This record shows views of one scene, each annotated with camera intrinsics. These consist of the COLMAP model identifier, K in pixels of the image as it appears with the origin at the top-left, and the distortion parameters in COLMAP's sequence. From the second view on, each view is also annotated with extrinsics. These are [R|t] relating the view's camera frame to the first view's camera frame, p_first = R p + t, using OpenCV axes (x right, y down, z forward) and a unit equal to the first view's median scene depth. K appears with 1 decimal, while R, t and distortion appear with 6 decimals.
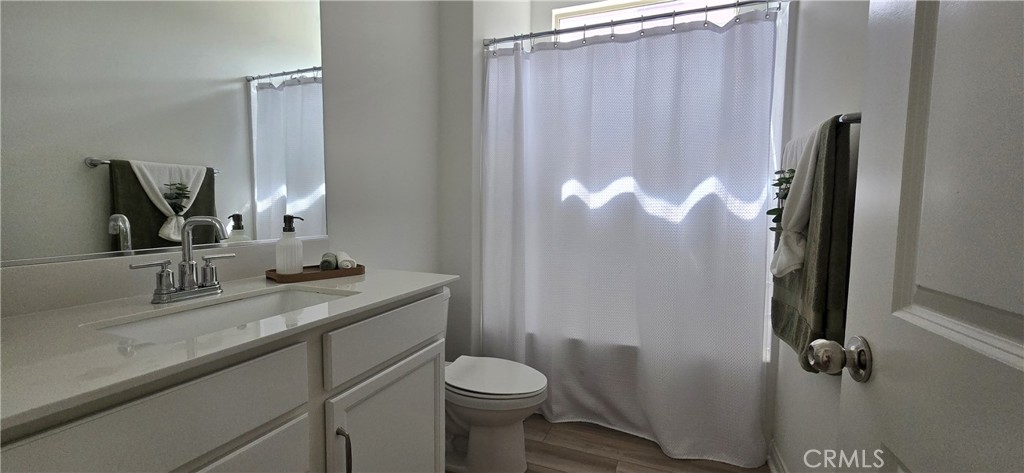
lens RADIAL K [[419.4, 0, 512.0], [0, 419.4, 236.5], [0, 0, 1]] dist [-0.001292, 0.000003]
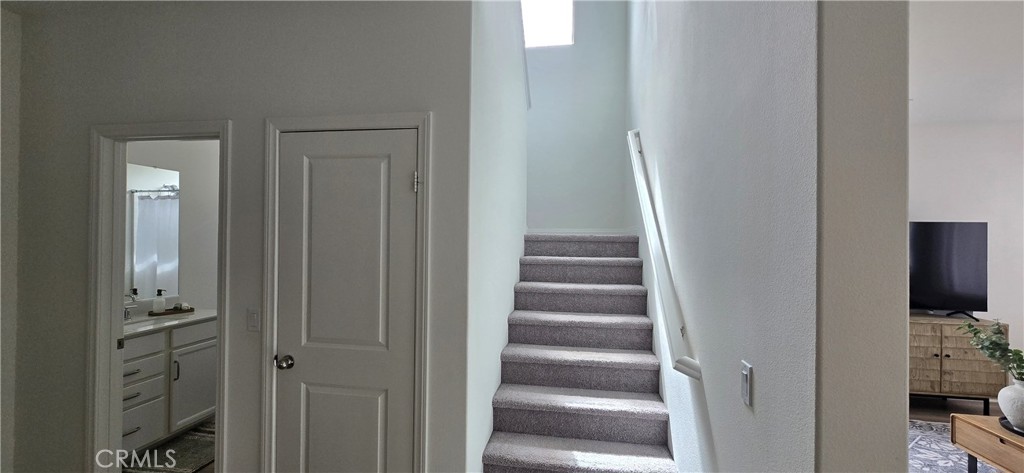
lens RADIAL K [[419.4, 0, 512.0], [0, 419.4, 236.5], [0, 0, 1]] dist [-0.001292, 0.000003]
pose [[0.977390, -0.003728, 0.211412, 0.982768], [0.016814, 0.998049, -0.060130, -0.174417], [-0.210775, 0.062326, 0.975546, -1.874164]]
